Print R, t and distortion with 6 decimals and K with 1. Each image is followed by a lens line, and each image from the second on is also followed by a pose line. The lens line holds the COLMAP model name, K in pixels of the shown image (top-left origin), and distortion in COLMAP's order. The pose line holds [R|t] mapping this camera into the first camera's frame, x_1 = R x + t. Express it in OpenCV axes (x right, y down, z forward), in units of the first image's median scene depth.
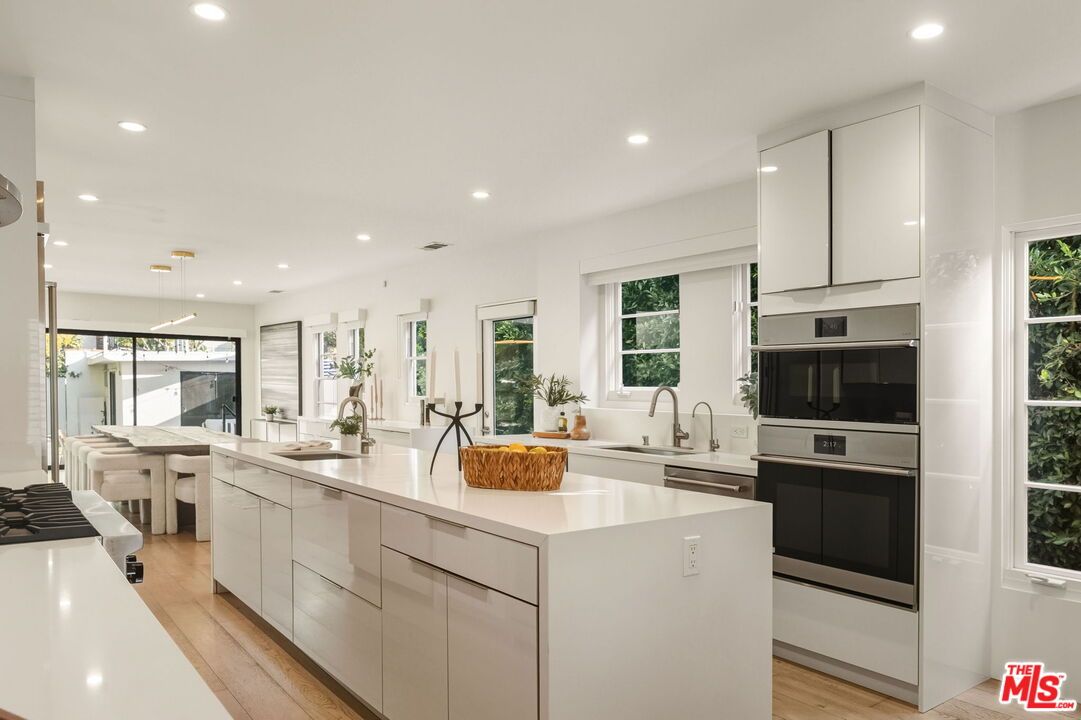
lens RADIAL K [[751.0, 0, 519.2], [0, 751.0, 380.2], [0, 0, 1]] dist [-0.018745, -0.001896]
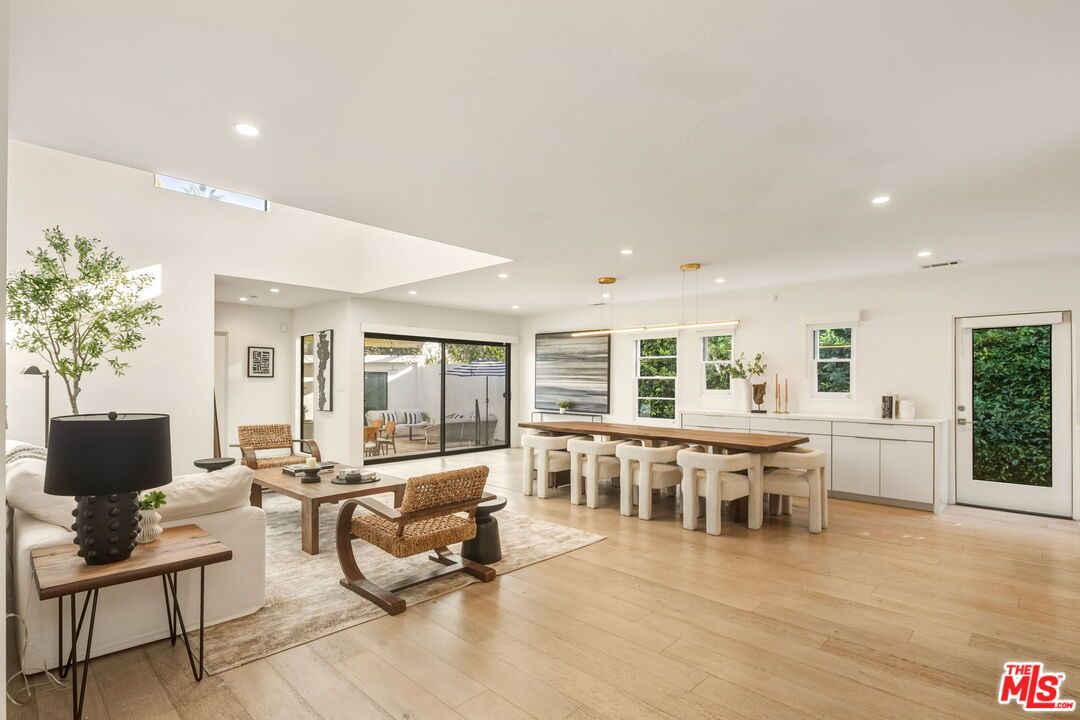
lens RADIAL K [[534.6, 0, 539.4], [0, 534.6, 381.3], [0, 0, 1]] dist [-0.000596, 0.000077]
pose [[0.983097, -0.010489, 0.182783, -0.494587], [0.008275, 0.999883, 0.012870, -0.007915], [-0.182896, -0.011140, 0.983069, 0.167392]]
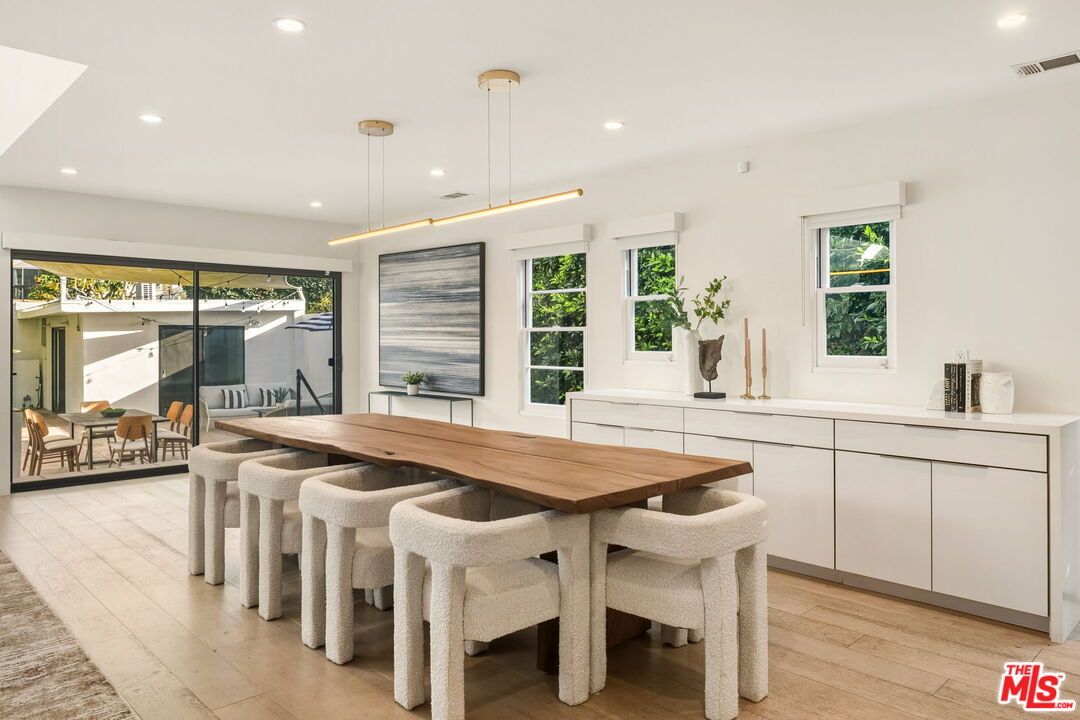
lens RADIAL K [[740.2, 0, 536.3], [0, 740.2, 331.4], [0, 0, 1]] dist [-0.006184, 0.000688]
pose [[0.989227, -0.013752, 0.145742, -0.302927], [0.013810, 0.999904, 0.000614, -0.001273], [-0.145737, 0.001406, 0.989322, 0.316369]]
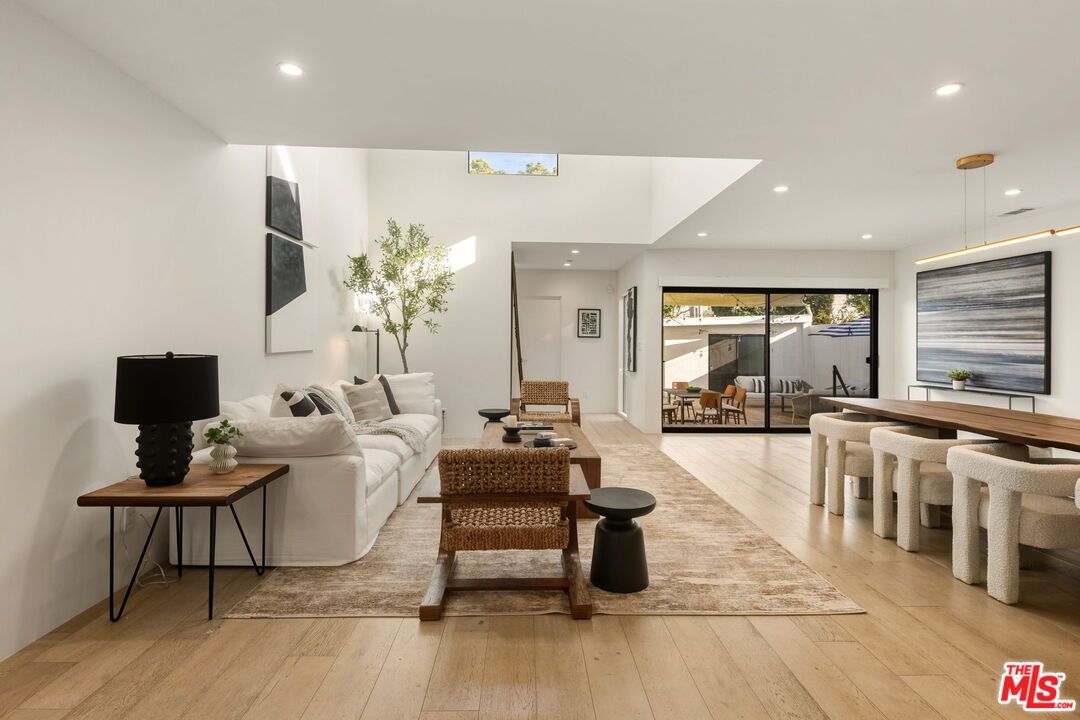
lens RADIAL K [[527.3, 0, 537.3], [0, 527.3, 338.5], [0, 0, 1]] dist [0.001374, -0.001052]
pose [[0.829873, -0.014993, -0.557751, -0.368673], [0.010203, 0.999880, -0.011697, 0.002707], [0.557859, 0.004016, 0.829926, 0.288352]]
